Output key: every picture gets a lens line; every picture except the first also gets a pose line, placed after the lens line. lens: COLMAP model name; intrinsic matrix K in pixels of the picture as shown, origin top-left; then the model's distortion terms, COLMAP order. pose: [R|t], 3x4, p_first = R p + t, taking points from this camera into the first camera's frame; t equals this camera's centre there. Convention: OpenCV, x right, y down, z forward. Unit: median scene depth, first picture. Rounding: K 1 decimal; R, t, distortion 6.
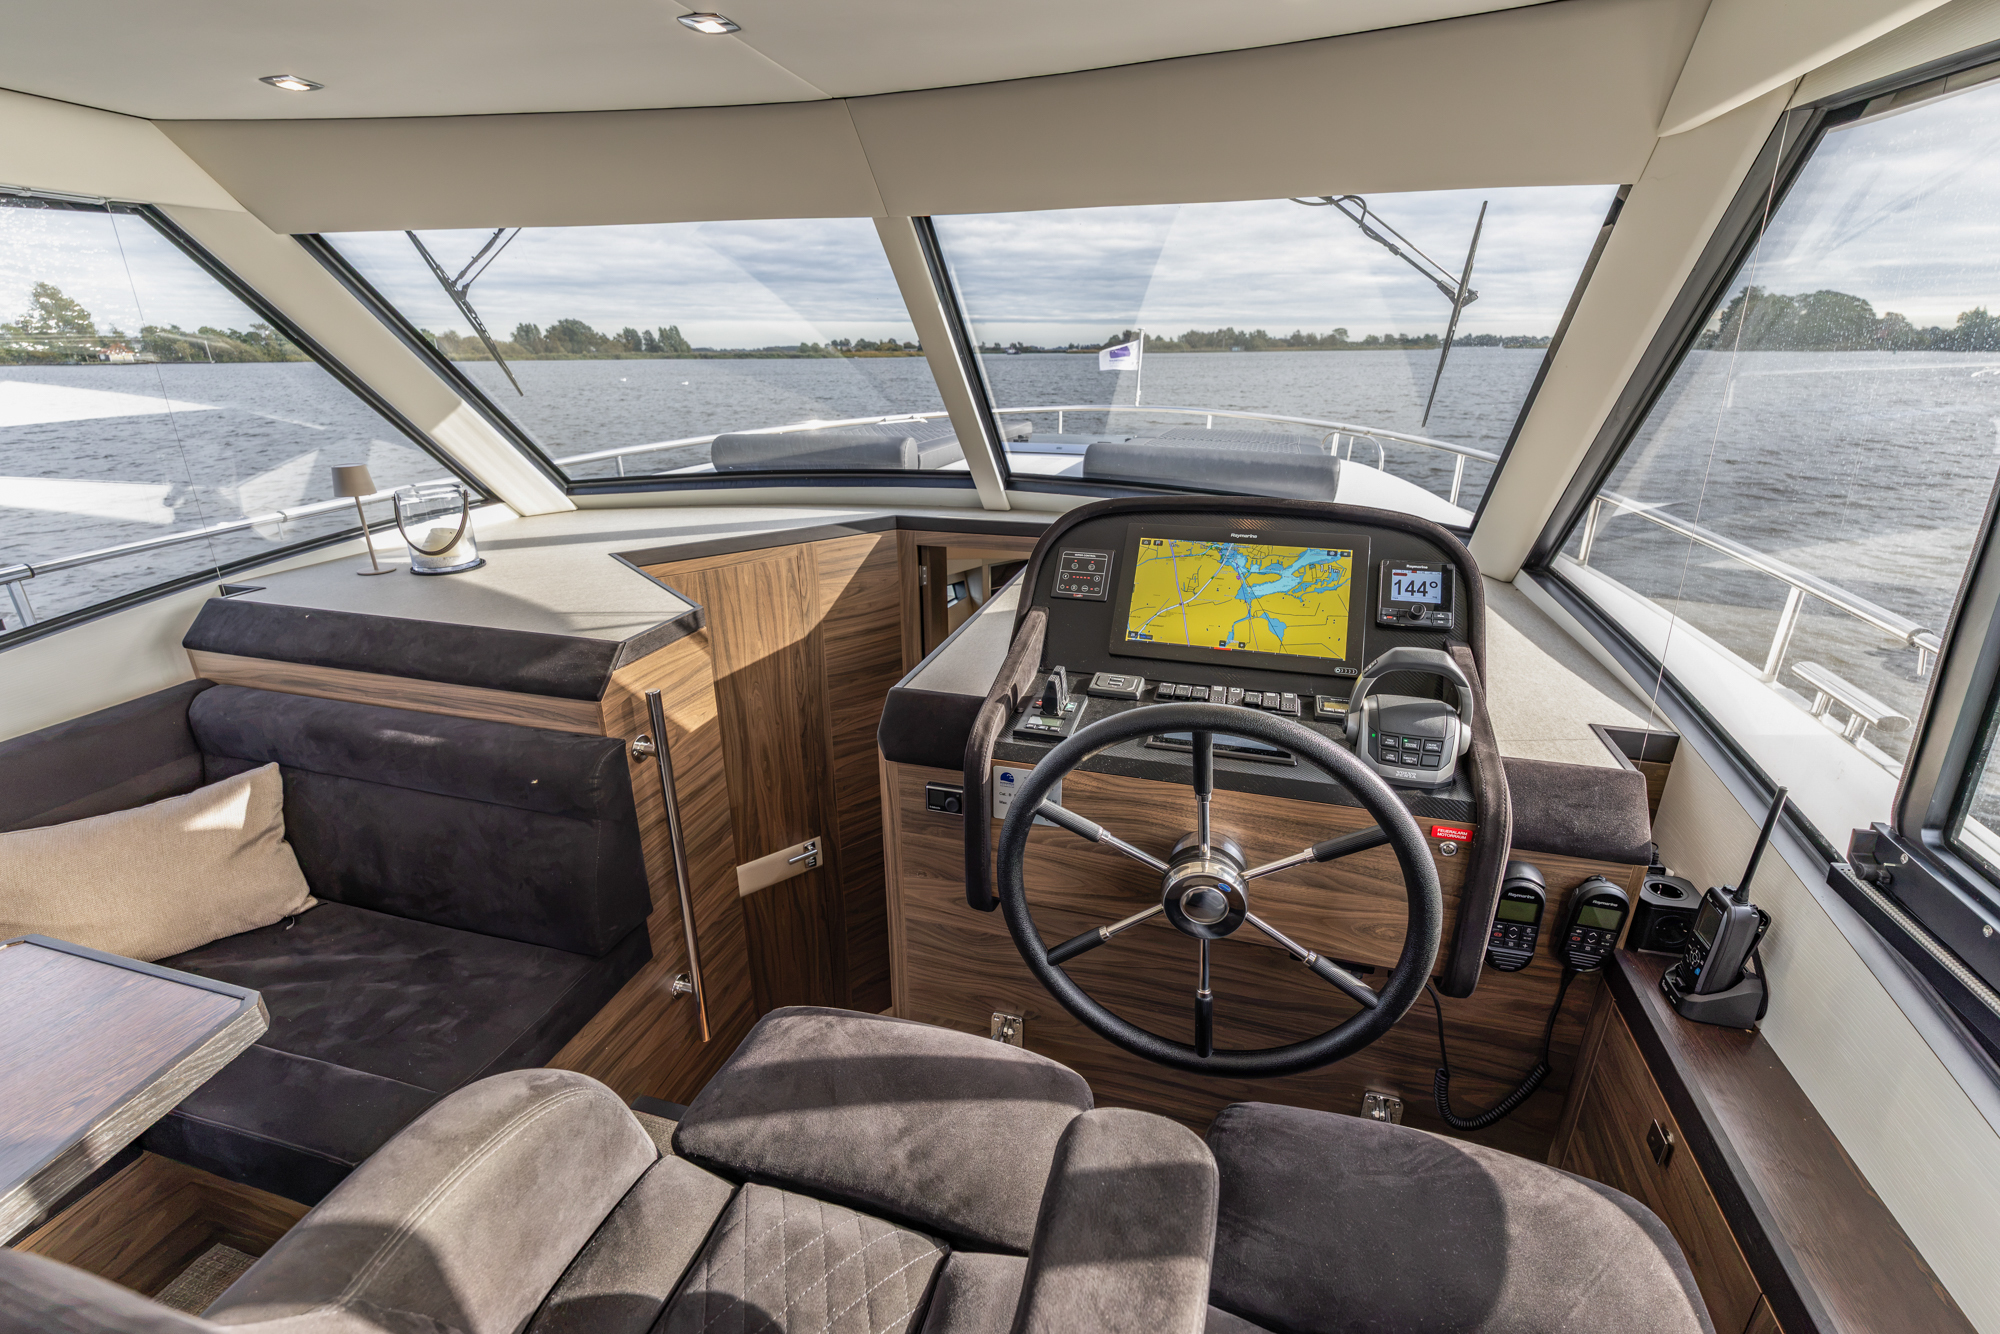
lens RADIAL K [[856.9, 0, 1016.1], [0, 856.9, 673.3], [0, 0, 1]] dist [-0.001280, -0.000604]
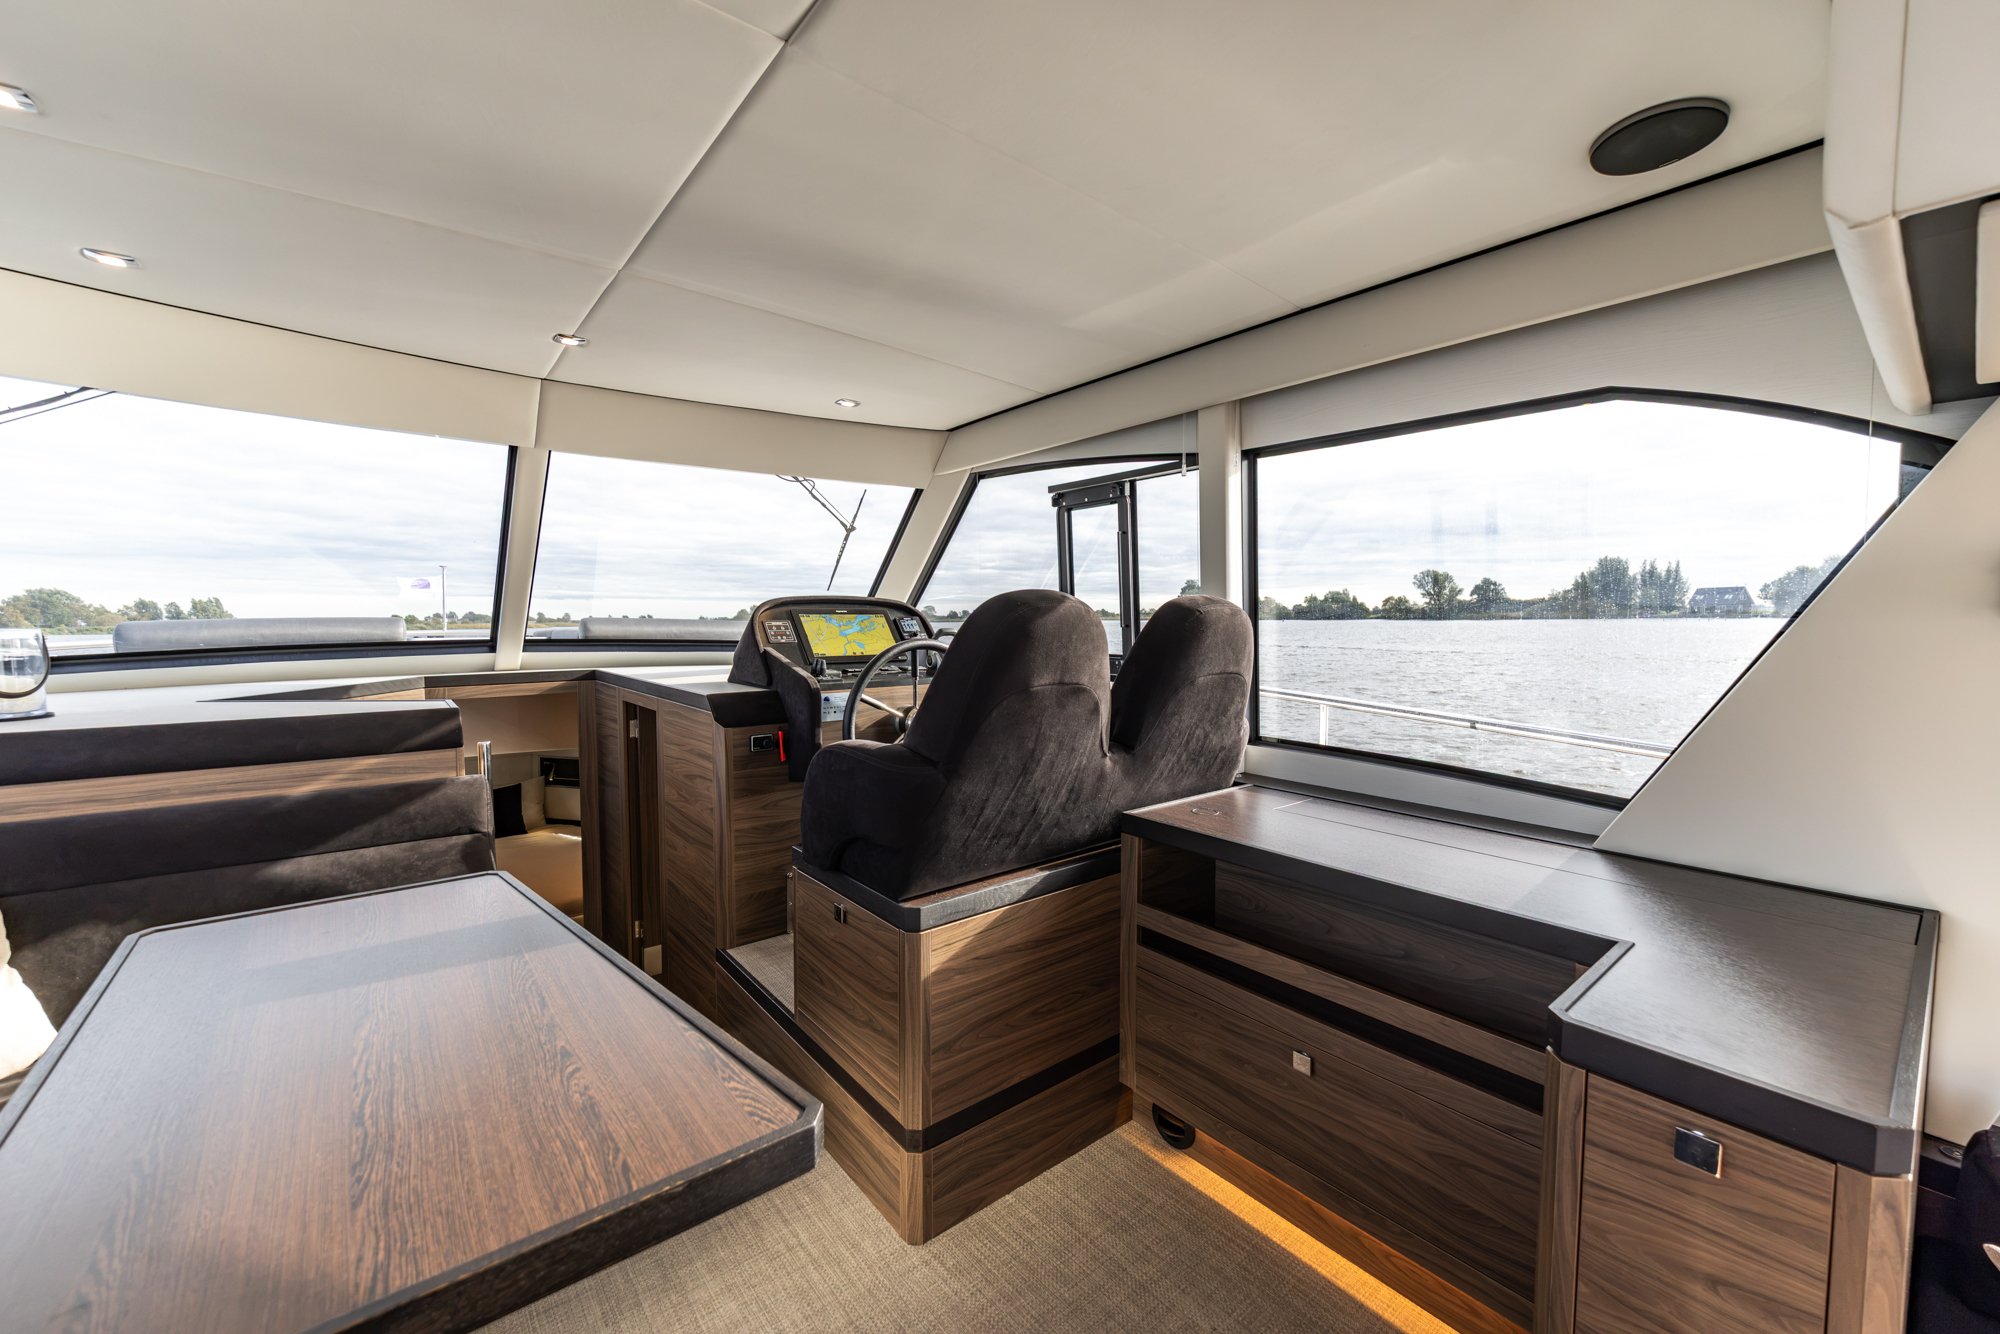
lens RADIAL K [[776.8, 0, 1003.8], [0, 776.8, 661.9], [0, 0, 1]] dist [0.001875, -0.000217]
pose [[0.572599, -0.037485, 0.818978, -0.554395], [0.293798, 0.941989, -0.162297, 0.198018], [-0.765385, 0.333545, 0.550394, -0.175202]]
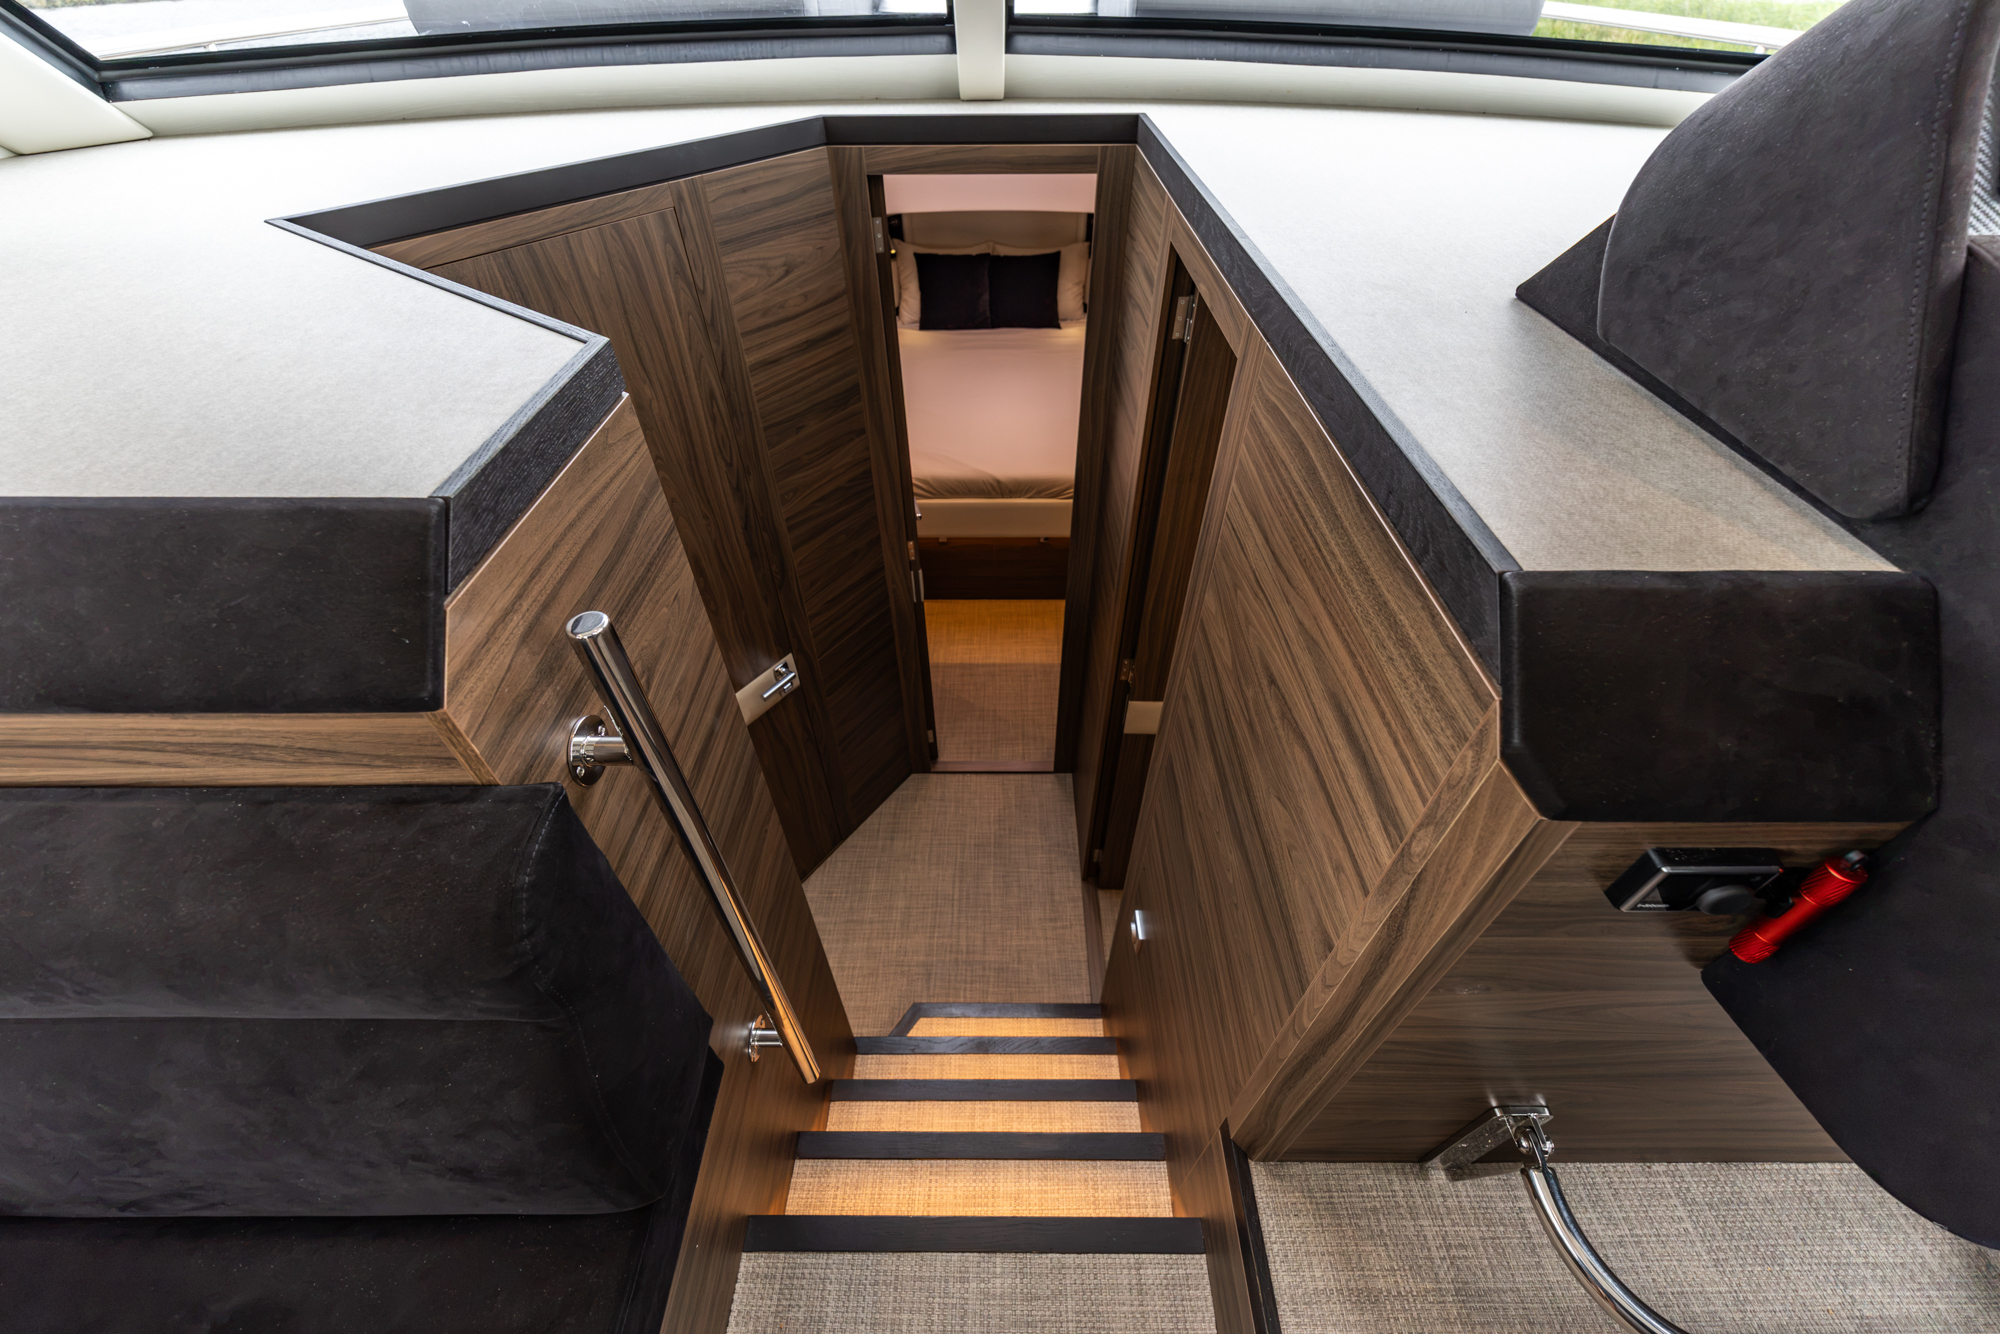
lens RADIAL K [[749.5, 0, 1000.0], [0, 749.5, 667.0], [0, 0, 1]] dist [0.000617, -0.000189]
pose [[0.963344, -0.190513, 0.188873, -0.192880], [0.102244, 0.911642, 0.398064, -0.038824], [-0.248020, -0.364161, 0.897704, 0.403888]]
